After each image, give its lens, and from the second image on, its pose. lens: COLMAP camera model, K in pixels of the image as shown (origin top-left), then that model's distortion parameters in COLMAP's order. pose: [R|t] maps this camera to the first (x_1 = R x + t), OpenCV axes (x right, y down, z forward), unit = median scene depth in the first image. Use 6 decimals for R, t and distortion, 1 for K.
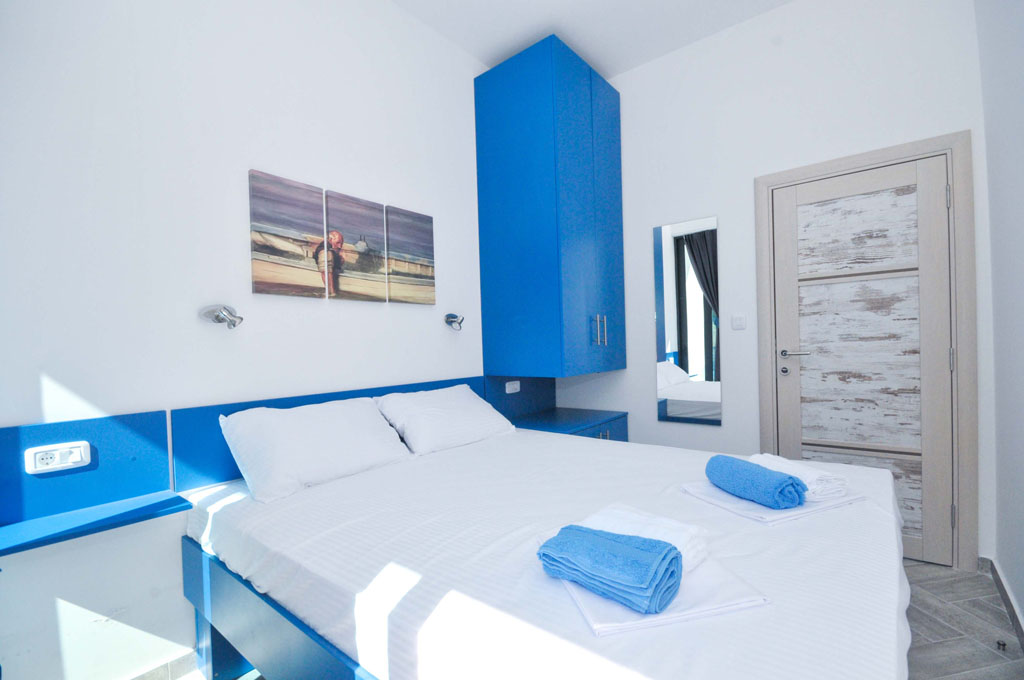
lens RADIAL K [[454.6, 0, 512.1], [0, 454.6, 349.3], [0, 0, 1]] dist [0.000868, 0.000049]
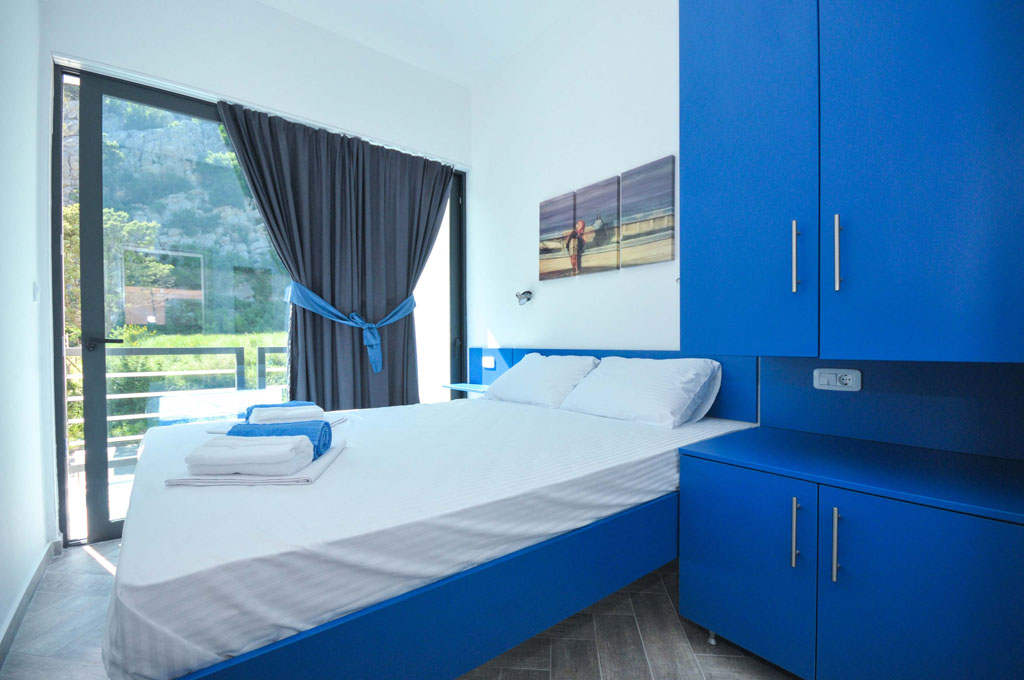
lens RADIAL K [[454.6, 0, 509.3], [0, 454.6, 338.2], [0, 0, 1]] dist [0.000868, 0.000049]
pose [[-0.222450, 0.034389, -0.974337, 0.906752], [0.009947, 0.999406, 0.033002, 0.020183], [0.974893, -0.002350, -0.222660, 1.122357]]
